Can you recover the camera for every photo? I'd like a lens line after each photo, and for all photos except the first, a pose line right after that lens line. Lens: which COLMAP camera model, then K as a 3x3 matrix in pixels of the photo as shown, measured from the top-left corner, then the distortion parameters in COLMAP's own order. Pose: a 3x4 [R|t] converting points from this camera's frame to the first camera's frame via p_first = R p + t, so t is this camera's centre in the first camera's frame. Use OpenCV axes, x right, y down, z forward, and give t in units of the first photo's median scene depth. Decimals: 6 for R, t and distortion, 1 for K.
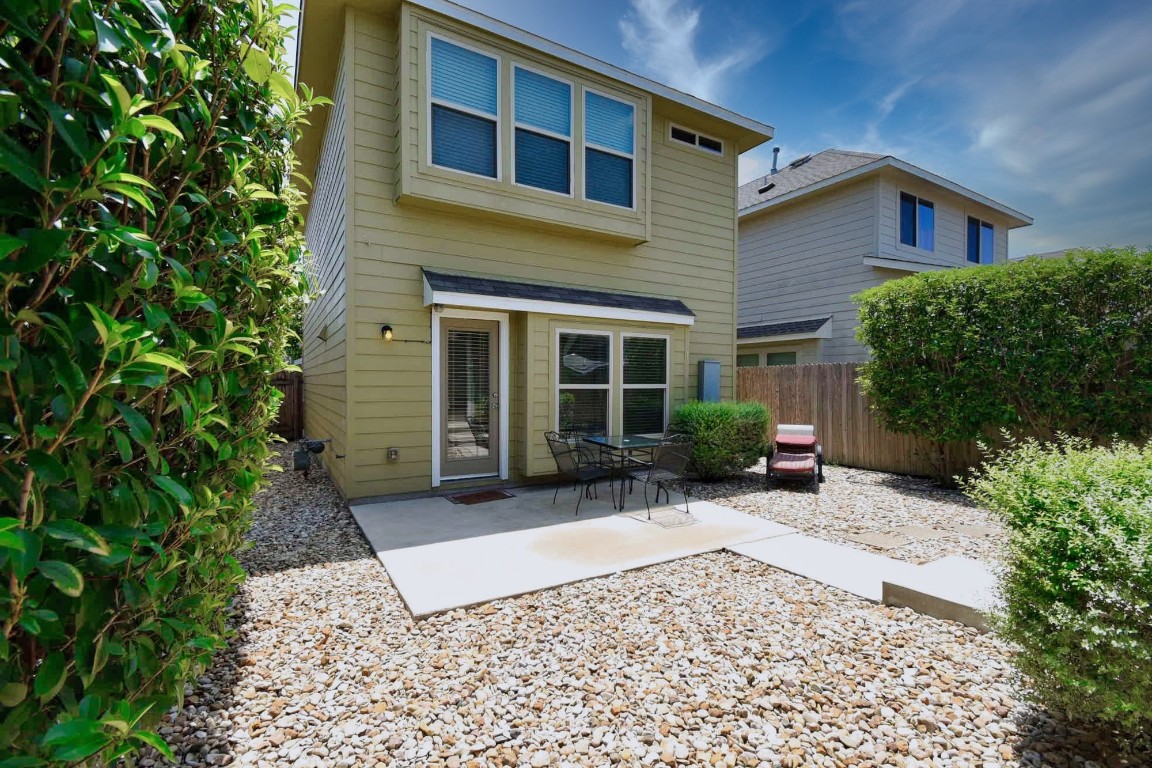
lens RADIAL K [[509.1, 0, 579.9], [0, 509.1, 389.6], [0, 0, 1]] dist [-0.028073, -0.001689]
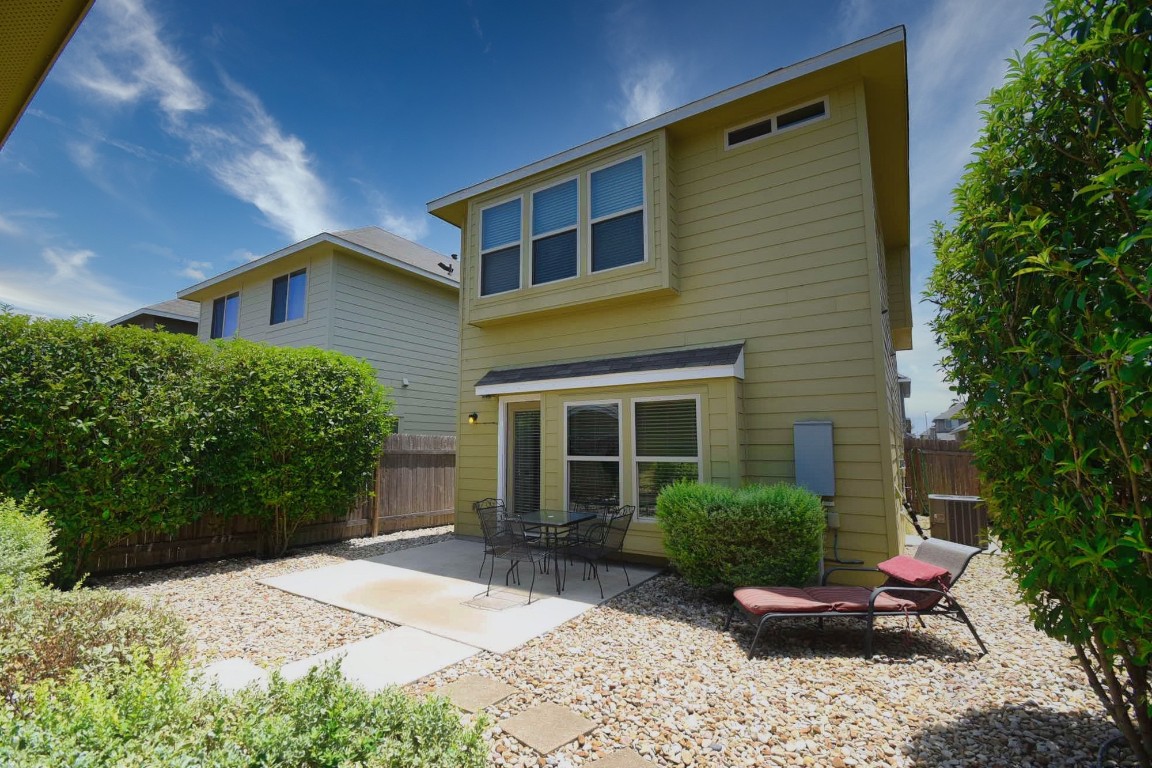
lens RADIAL K [[509.1, 0, 580.8], [0, 509.1, 383.4], [0, 0, 1]] dist [-0.028073, -0.001689]
pose [[0.424673, -0.116165, -0.897863, 0.866498], [-0.014393, 0.990742, -0.134990, -0.016056], [0.905233, 0.070250, 0.419069, 0.546332]]
